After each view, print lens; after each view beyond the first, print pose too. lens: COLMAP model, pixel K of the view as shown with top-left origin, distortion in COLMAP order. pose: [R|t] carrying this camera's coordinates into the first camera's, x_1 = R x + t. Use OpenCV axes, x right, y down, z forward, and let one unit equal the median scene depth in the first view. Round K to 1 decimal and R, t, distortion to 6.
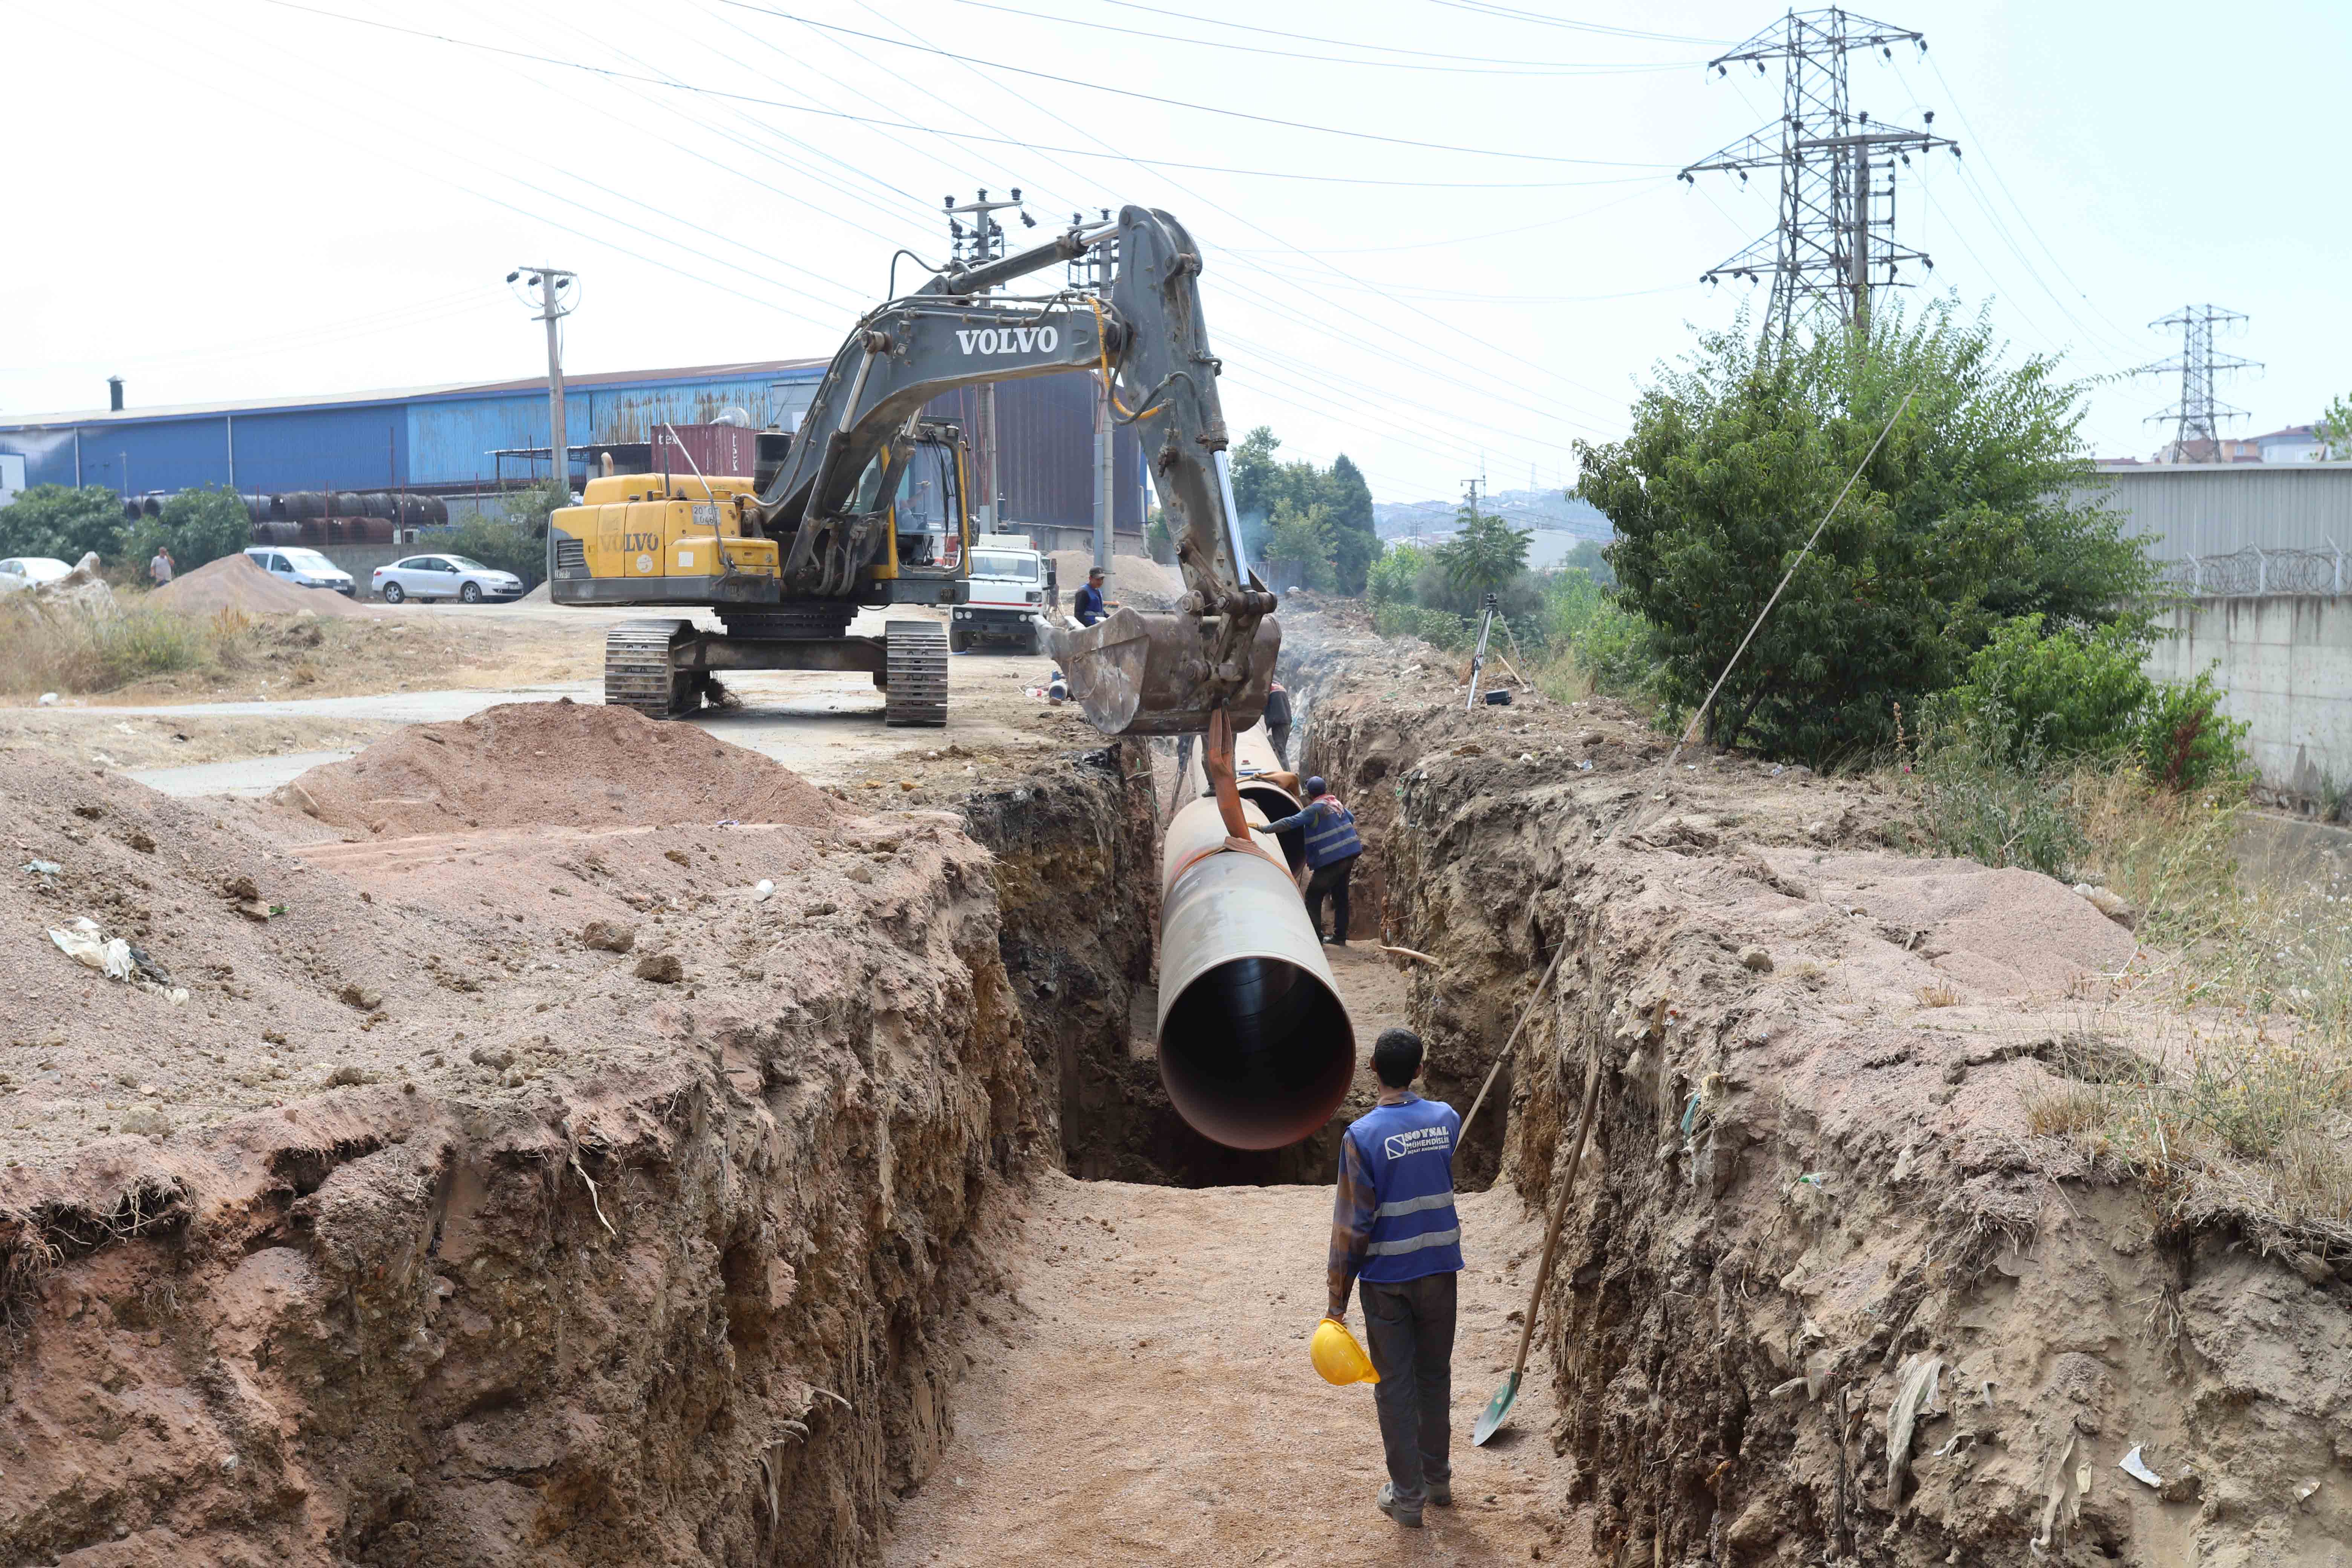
lens RADIAL K [[2672.3, 0, 1176.0], [0, 2672.3, 784.0], [0, 0, 1]] dist [0.096329, 0.009465]
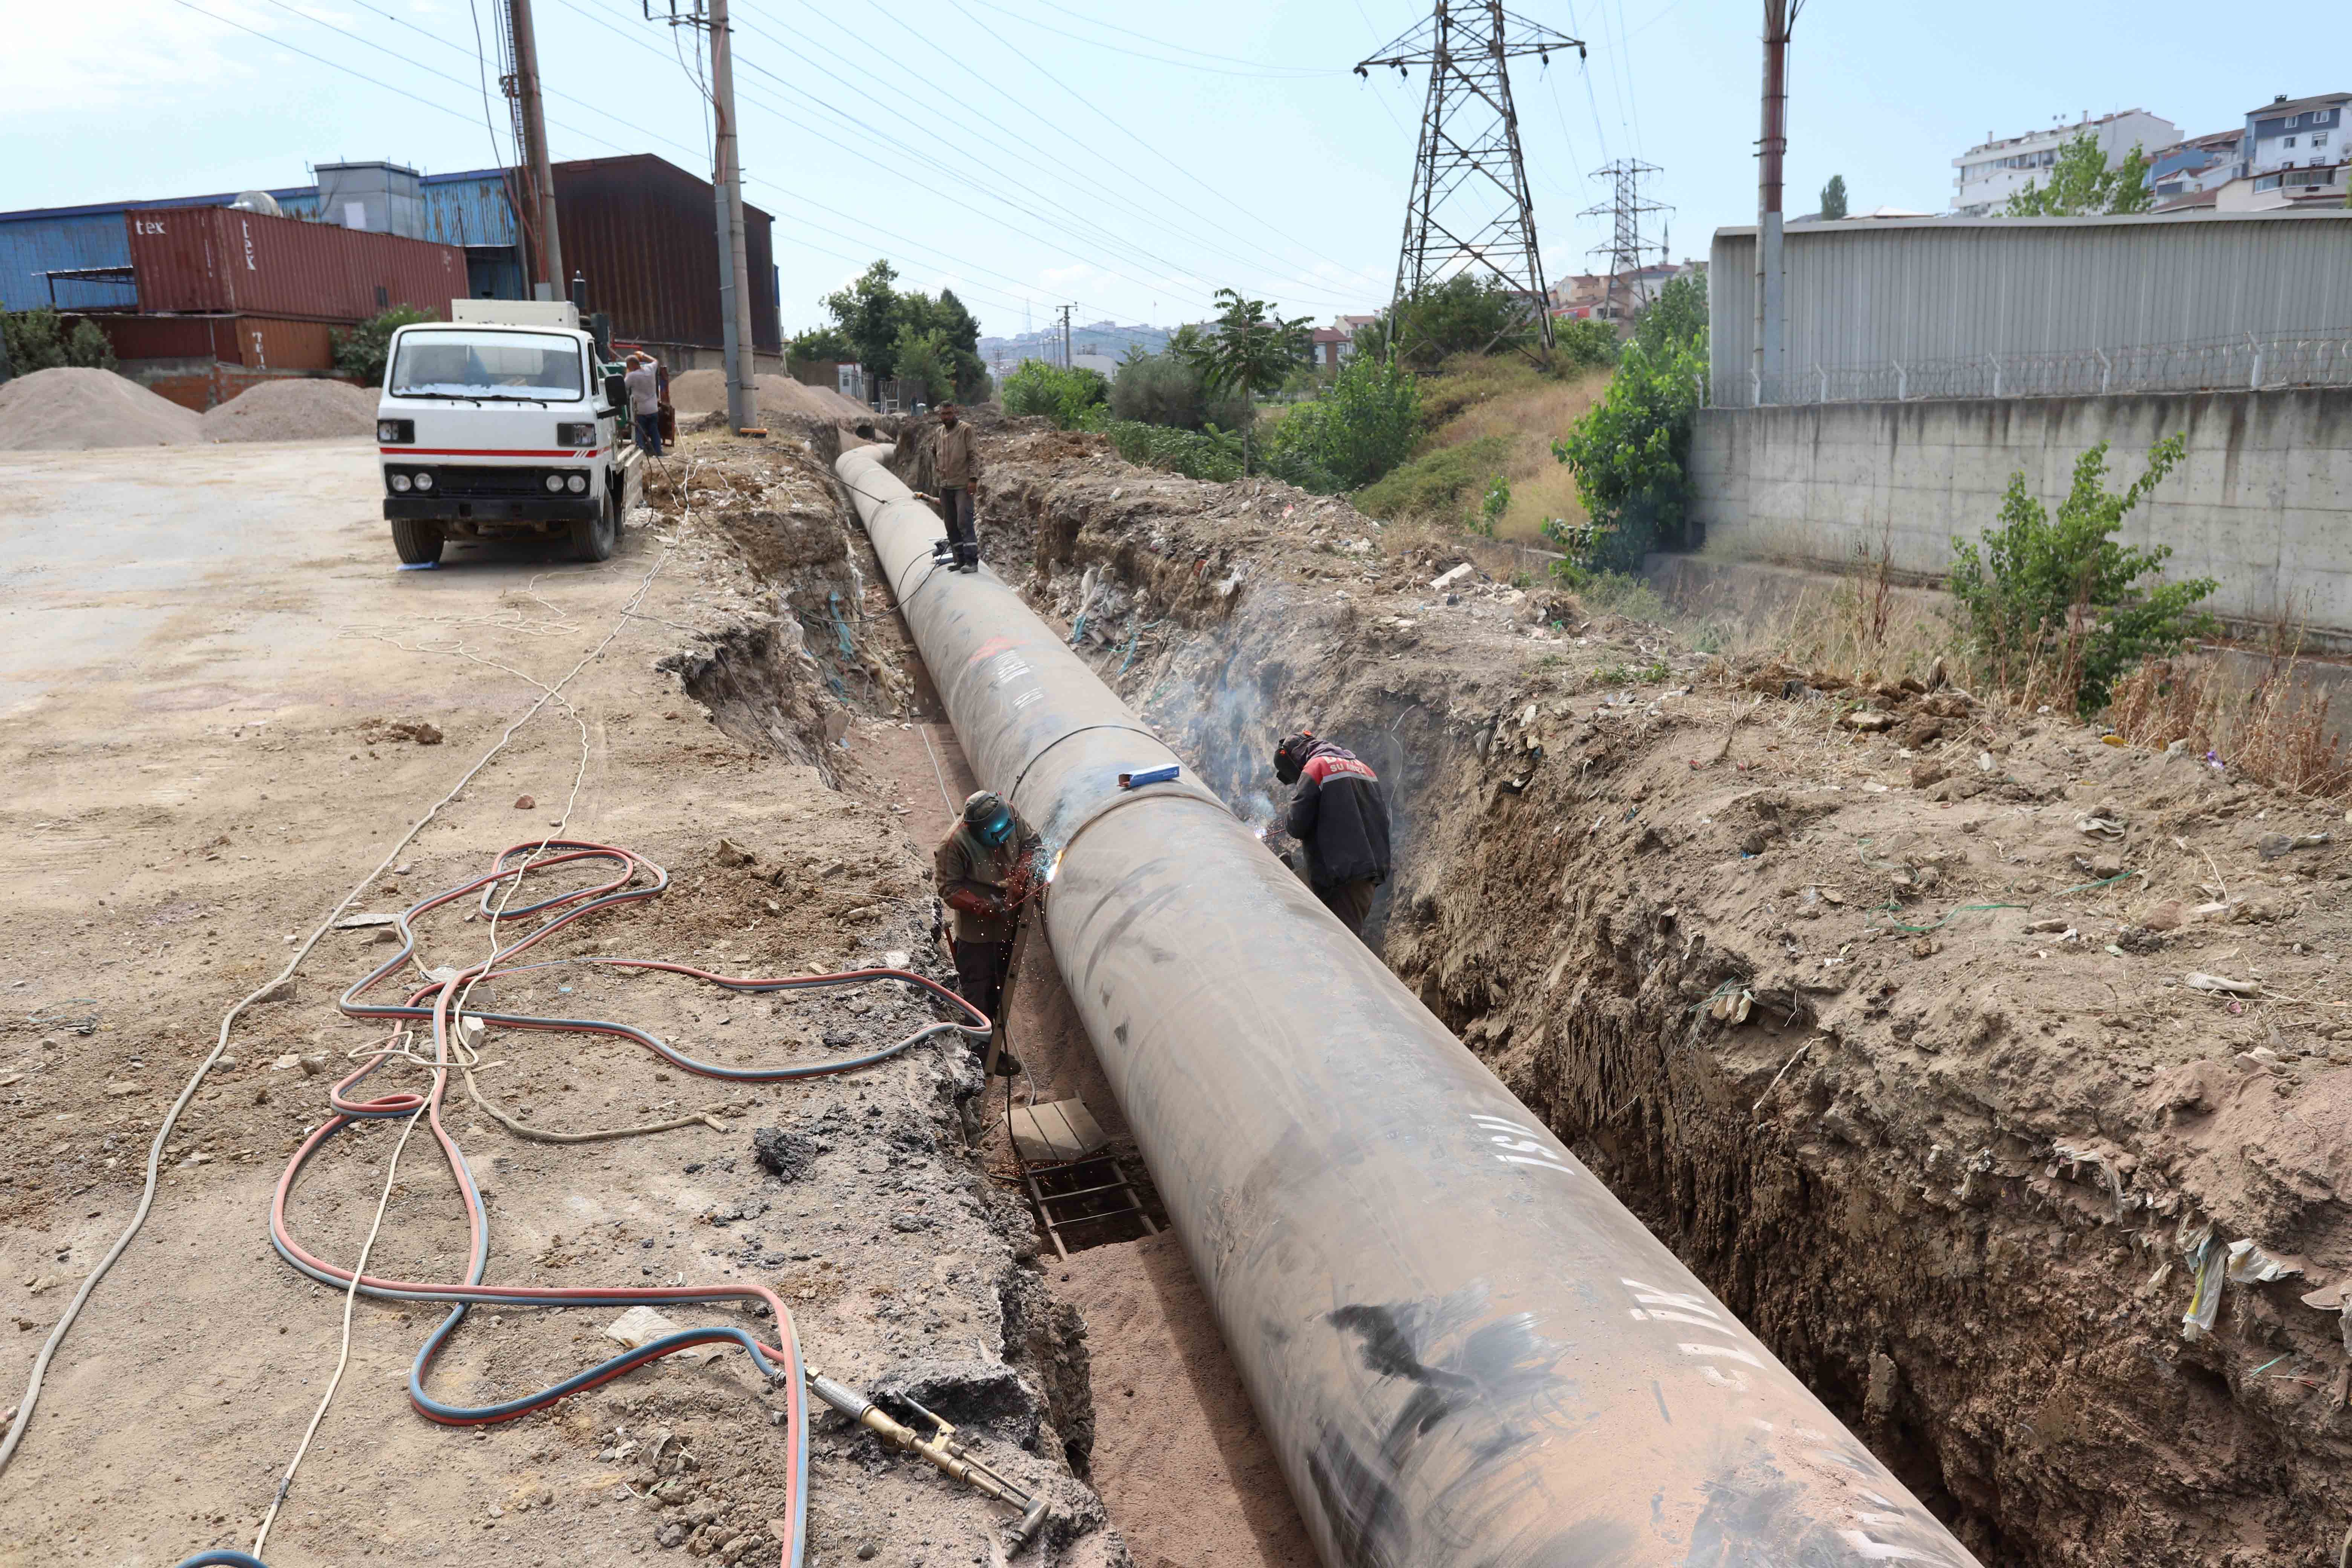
lens RADIAL K [[1797.1, 0, 1176.0], [0, 1797.1, 784.0], [0, 0, 1]] dist [-0.001556, 0.000308]
pose [[0.979362, -0.066592, 0.190829, -0.028170], [0.040121, 0.989428, 0.139364, -0.083966], [-0.198092, -0.128832, 0.971680, 1.144204]]
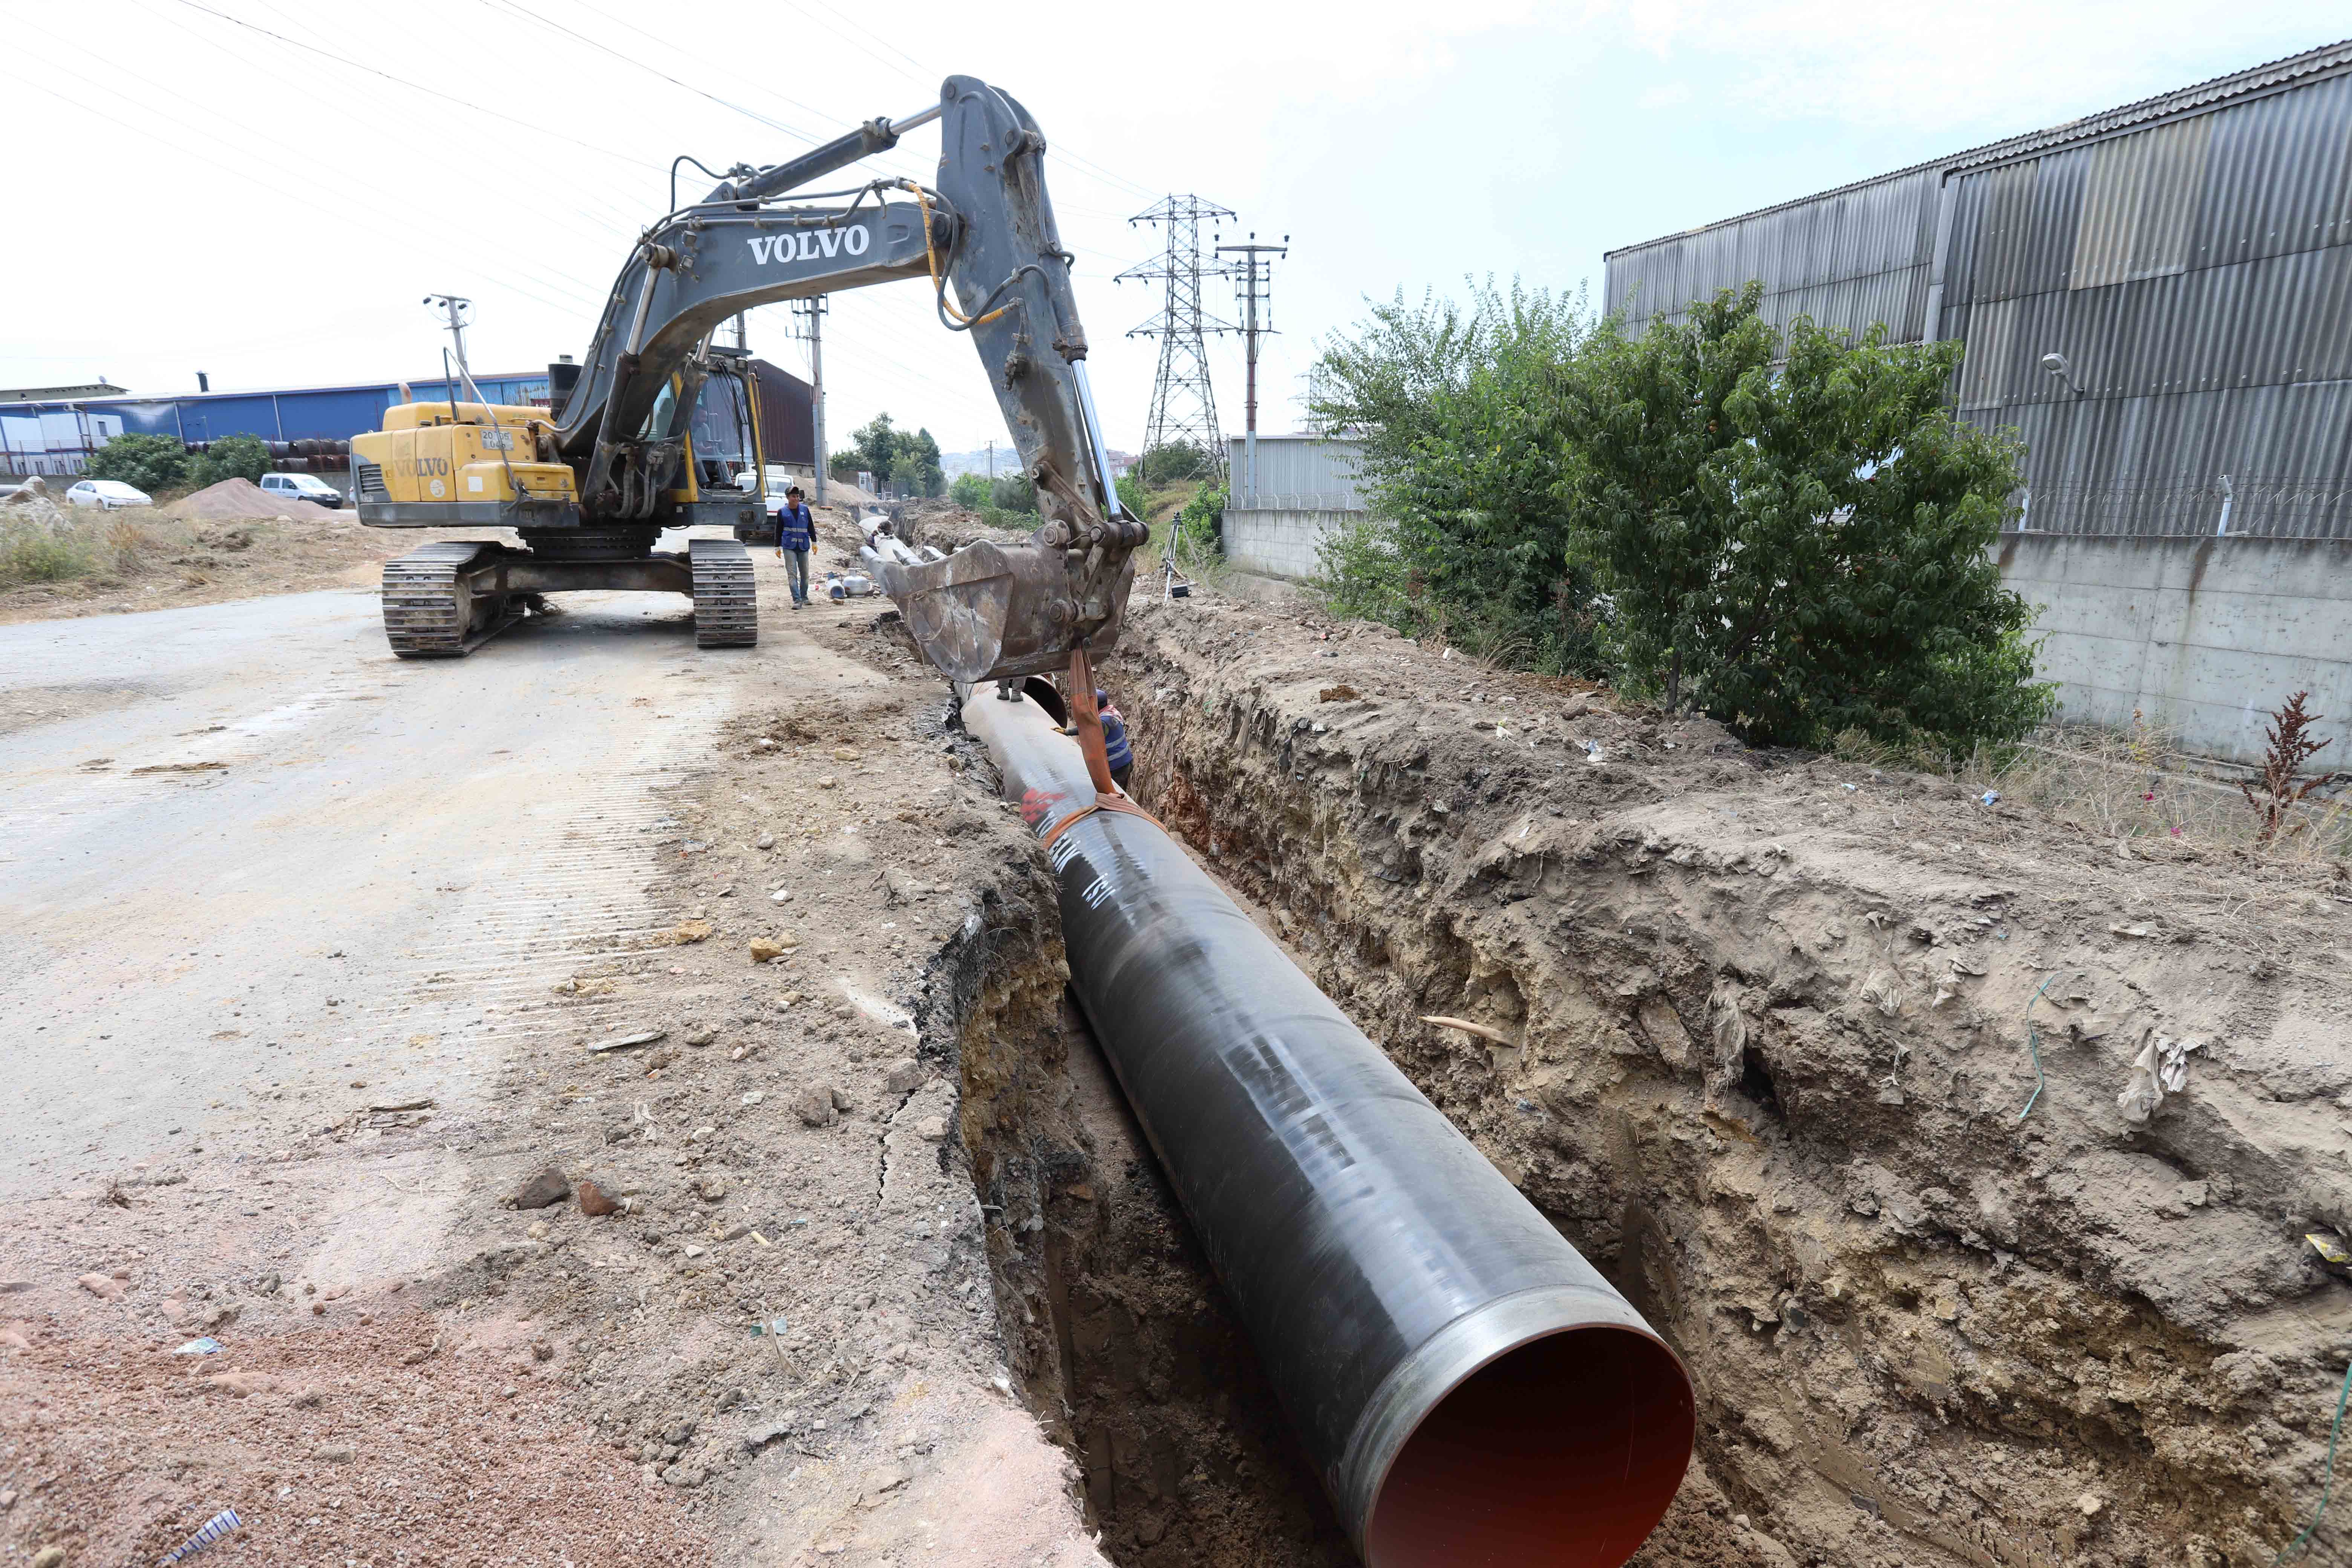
lens RADIAL K [[1173.8, 0, 1176.0], [0, 1173.8, 784.0], [0, 0, 1]] dist [-0.079993, 0.049563]
pose [[0.960395, -0.058680, 0.272394, -0.052761], [0.011565, 0.985126, 0.171445, -0.042512], [-0.278402, -0.161505, 0.946788, 0.490910]]
